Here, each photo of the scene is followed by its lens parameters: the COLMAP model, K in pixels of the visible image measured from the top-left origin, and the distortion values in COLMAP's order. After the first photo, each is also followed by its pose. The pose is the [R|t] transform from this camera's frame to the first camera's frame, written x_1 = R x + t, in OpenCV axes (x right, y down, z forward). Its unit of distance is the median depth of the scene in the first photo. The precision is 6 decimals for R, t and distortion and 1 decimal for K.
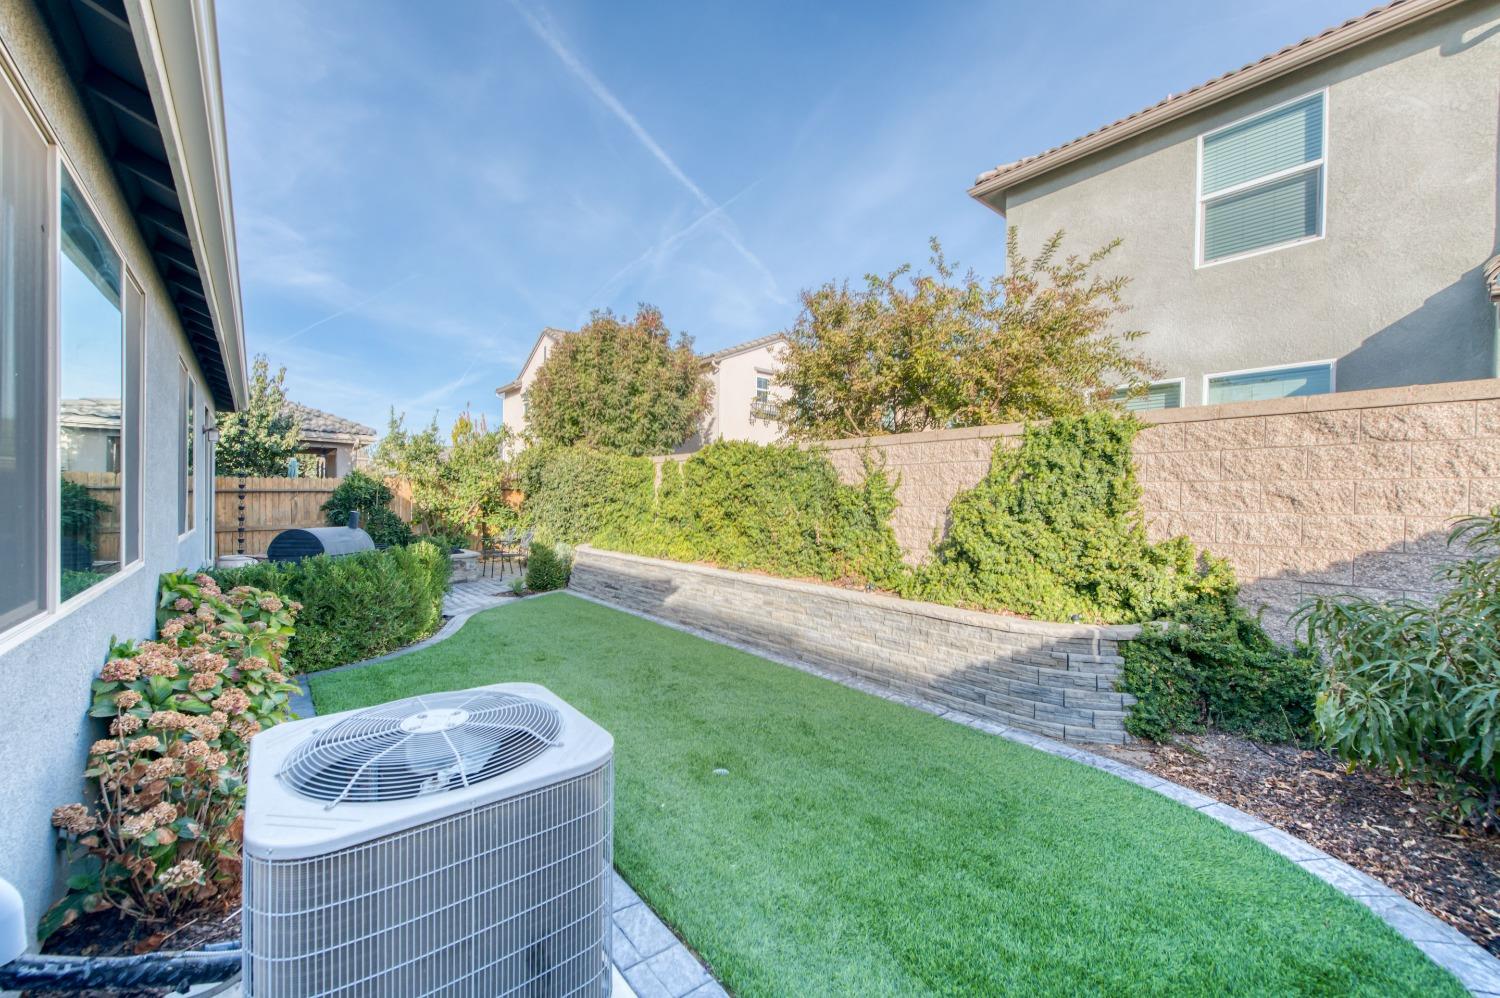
lens RADIAL K [[591.9, 0, 749.8], [0, 591.9, 502.3], [0, 0, 1]] dist [0.014080, -0.002544]
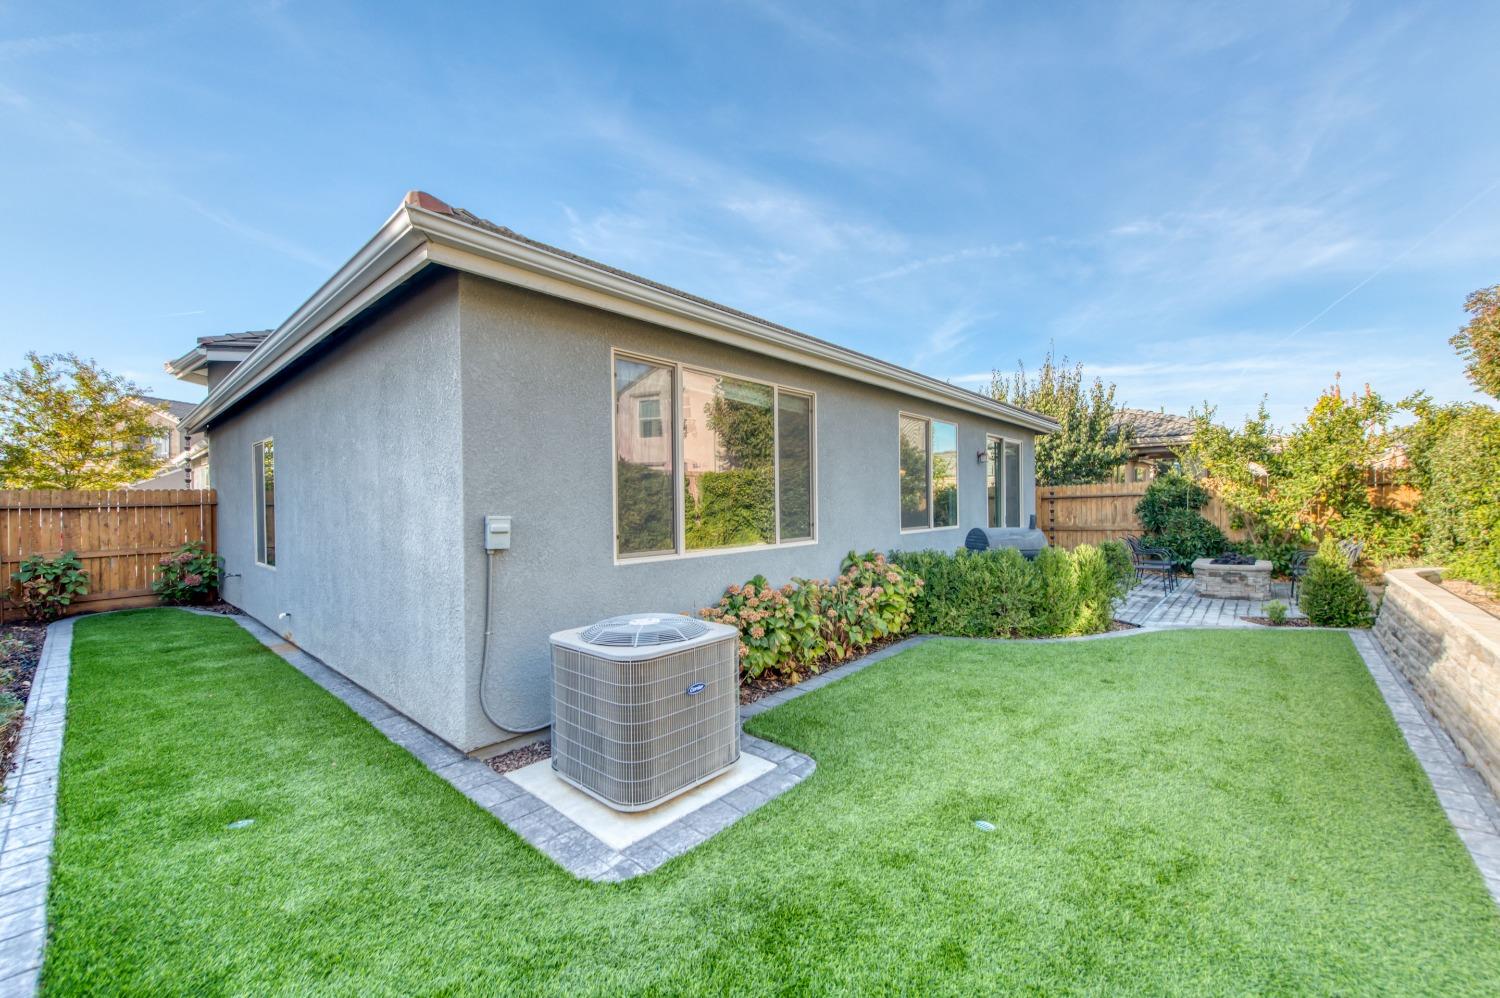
lens RADIAL K [[591.9, 0, 752.1], [0, 591.9, 504.3], [0, 0, 1]] dist [0.014080, -0.002544]
pose [[0.162717, -0.014068, -0.986573, 0.211200], [0.012409, 0.999848, -0.012210, 0.002341], [0.986595, -0.010256, 0.162867, 0.159222]]
